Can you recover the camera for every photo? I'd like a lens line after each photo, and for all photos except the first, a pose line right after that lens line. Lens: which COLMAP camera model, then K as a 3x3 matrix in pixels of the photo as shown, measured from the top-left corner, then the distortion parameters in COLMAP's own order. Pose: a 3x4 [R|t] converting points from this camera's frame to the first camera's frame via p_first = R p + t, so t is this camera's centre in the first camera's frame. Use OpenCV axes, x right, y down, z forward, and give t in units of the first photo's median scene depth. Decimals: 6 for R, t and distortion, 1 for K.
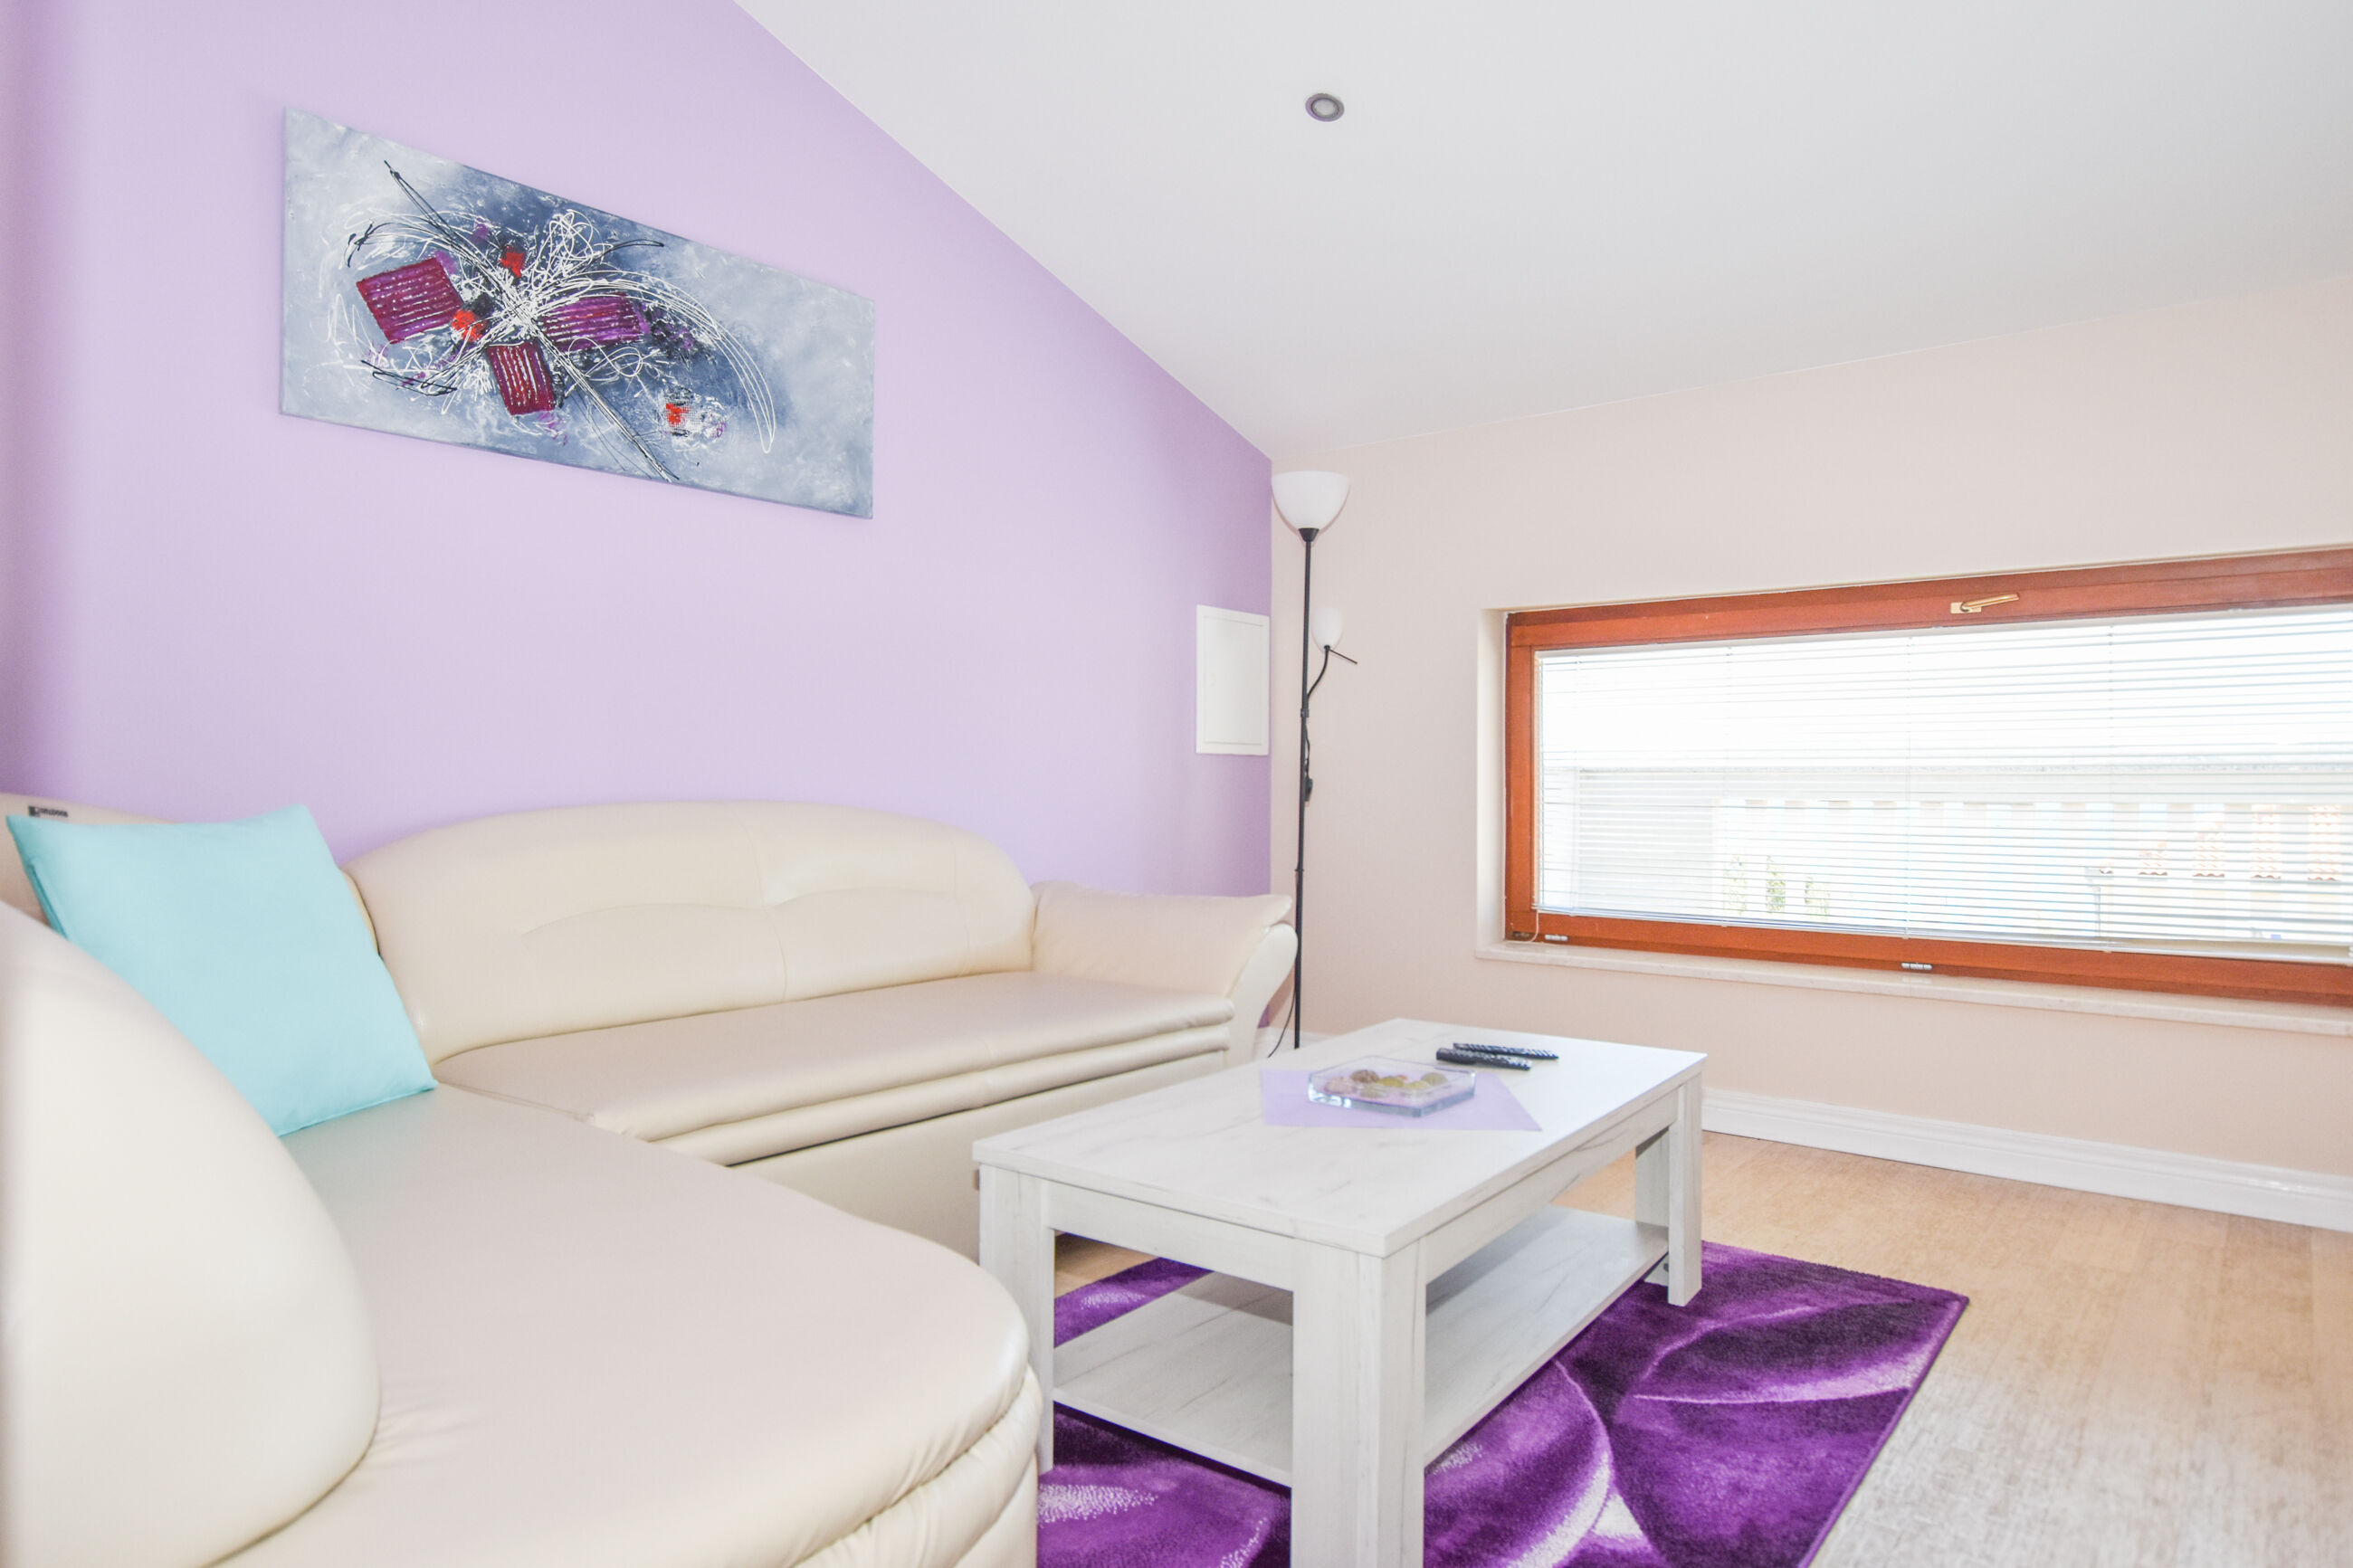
lens RADIAL K [[1382.7, 0, 1180.8], [0, 1382.7, 736.3], [0, 0, 1]] dist [-0.006156, 0.002190]
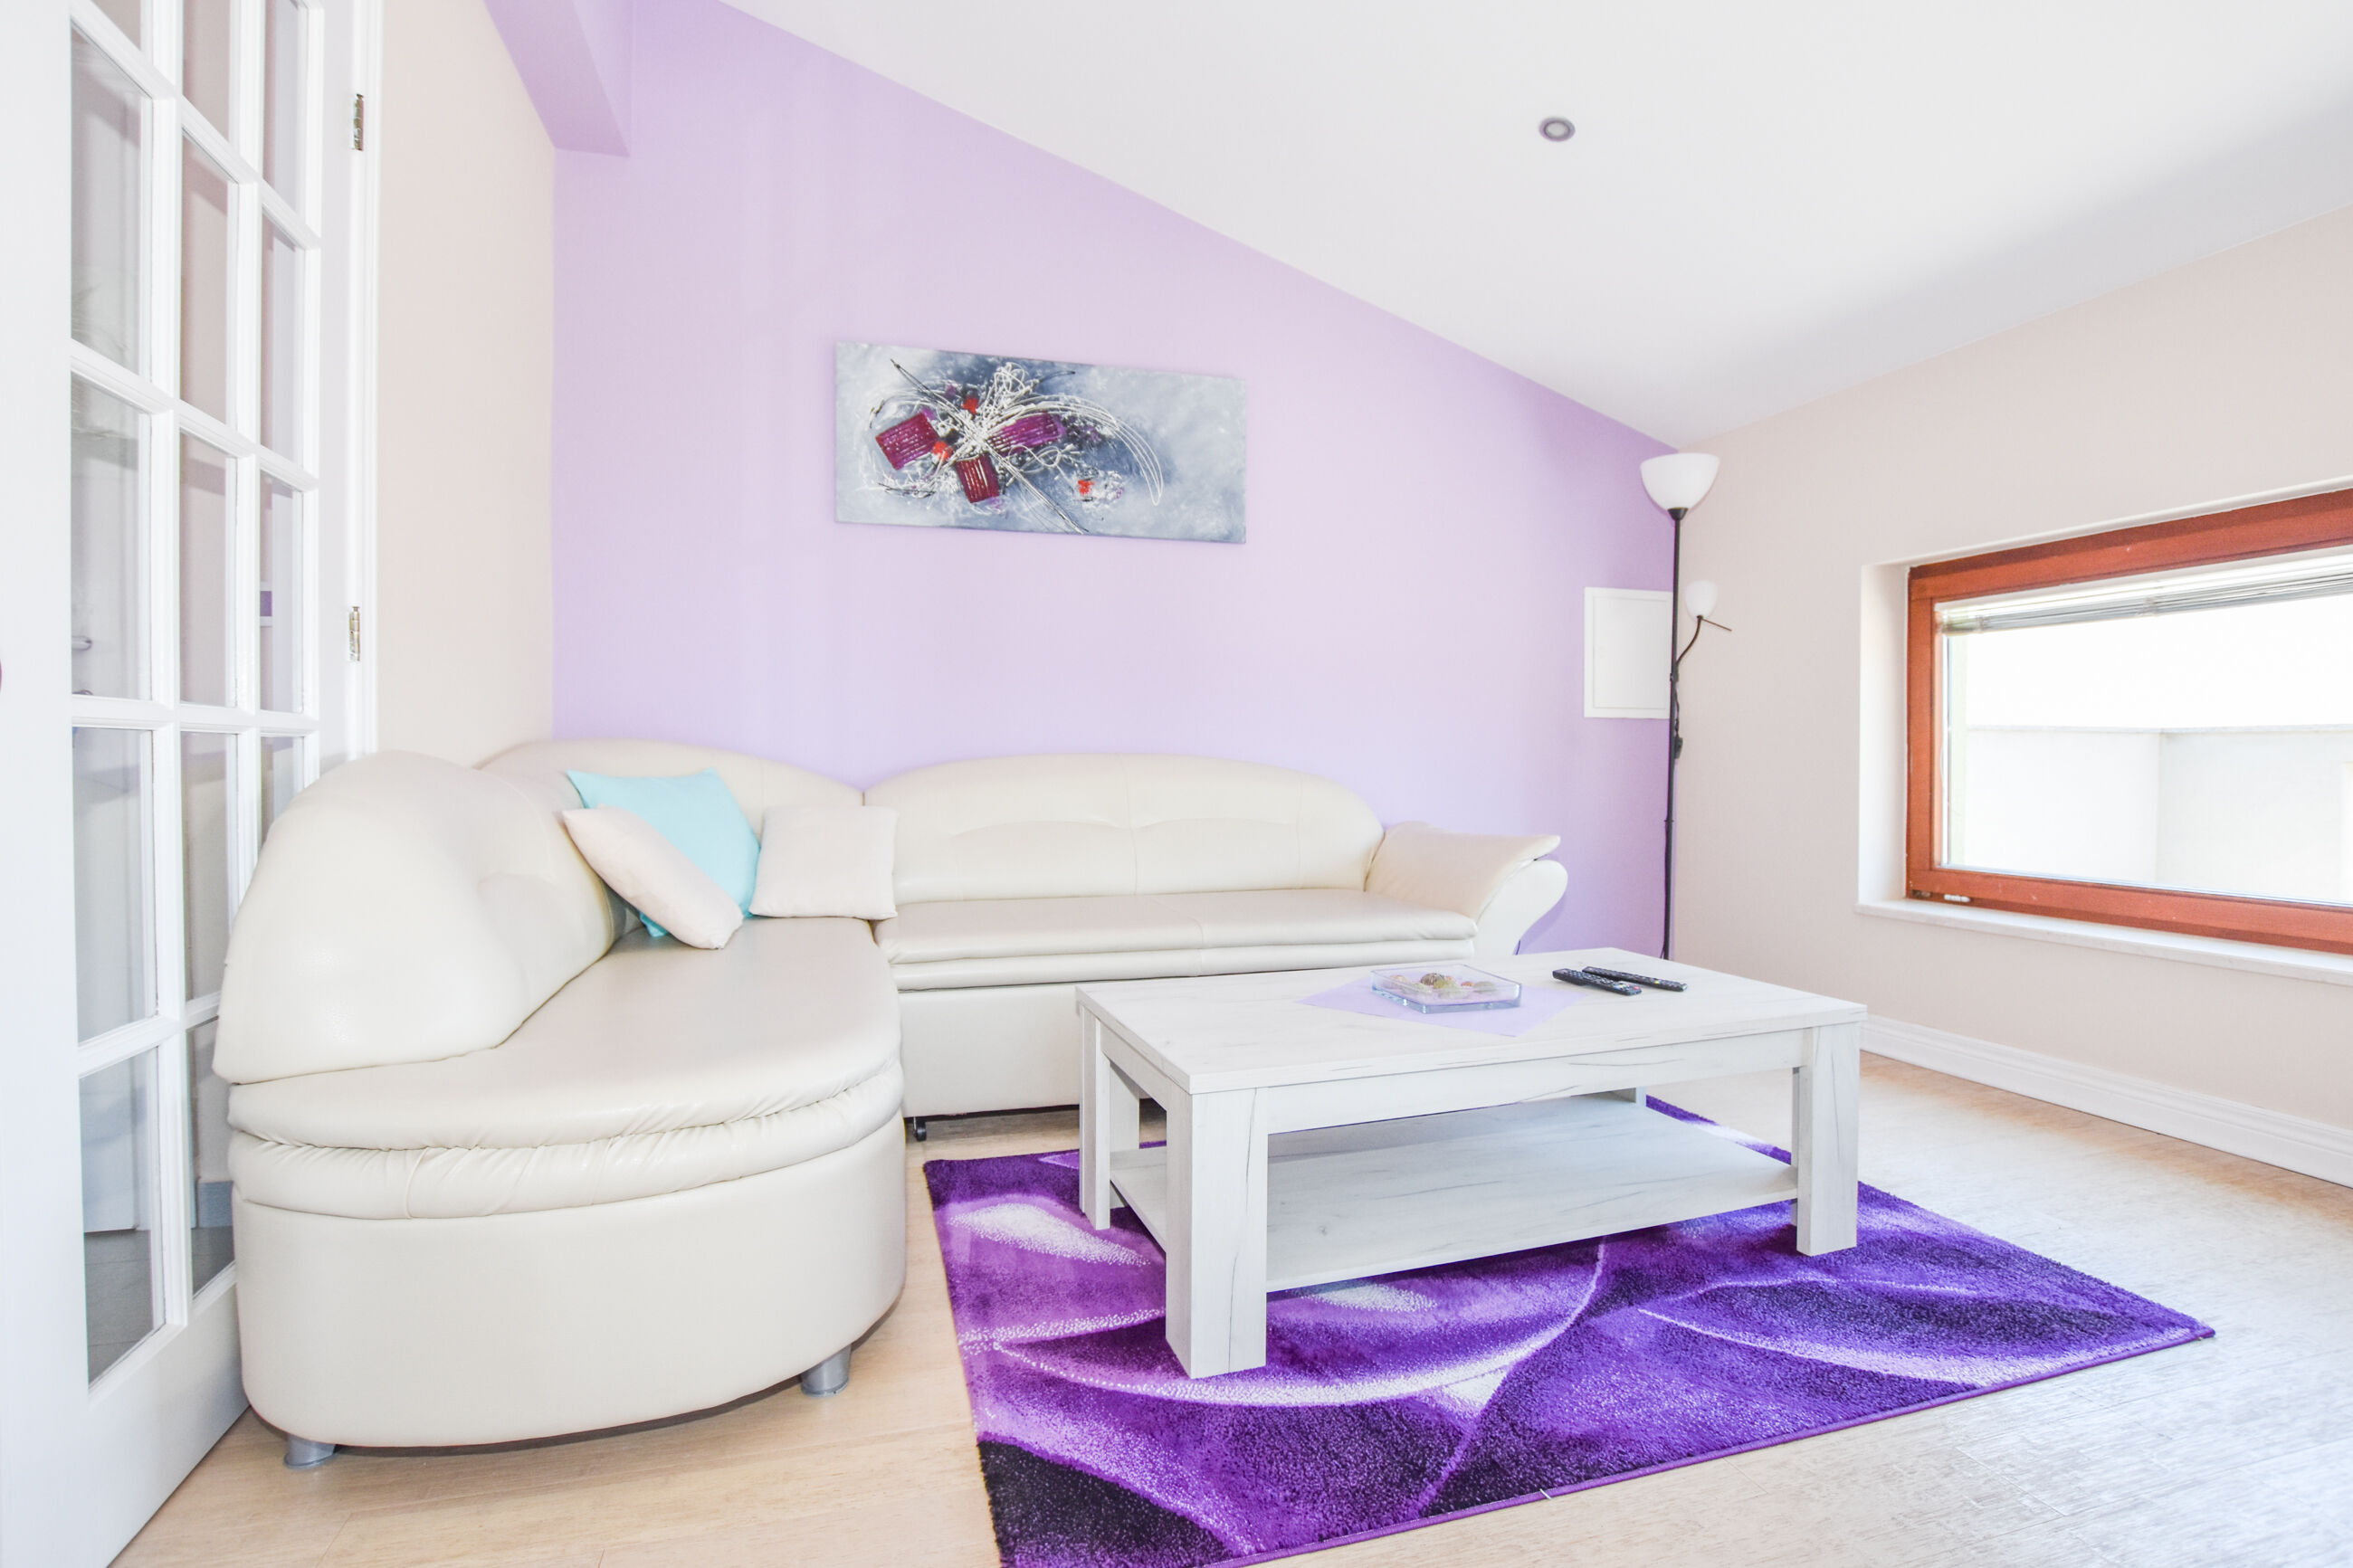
lens RADIAL K [[1087.3, 0, 1179.0], [0, 1087.3, 753.7], [0, 0, 1]] dist [-0.028660, 0.000296]
pose [[0.819483, -0.005830, -0.573074, 0.385414], [0.019837, 0.999638, 0.018197, 0.030274], [0.572760, -0.026280, 0.819302, 0.116381]]
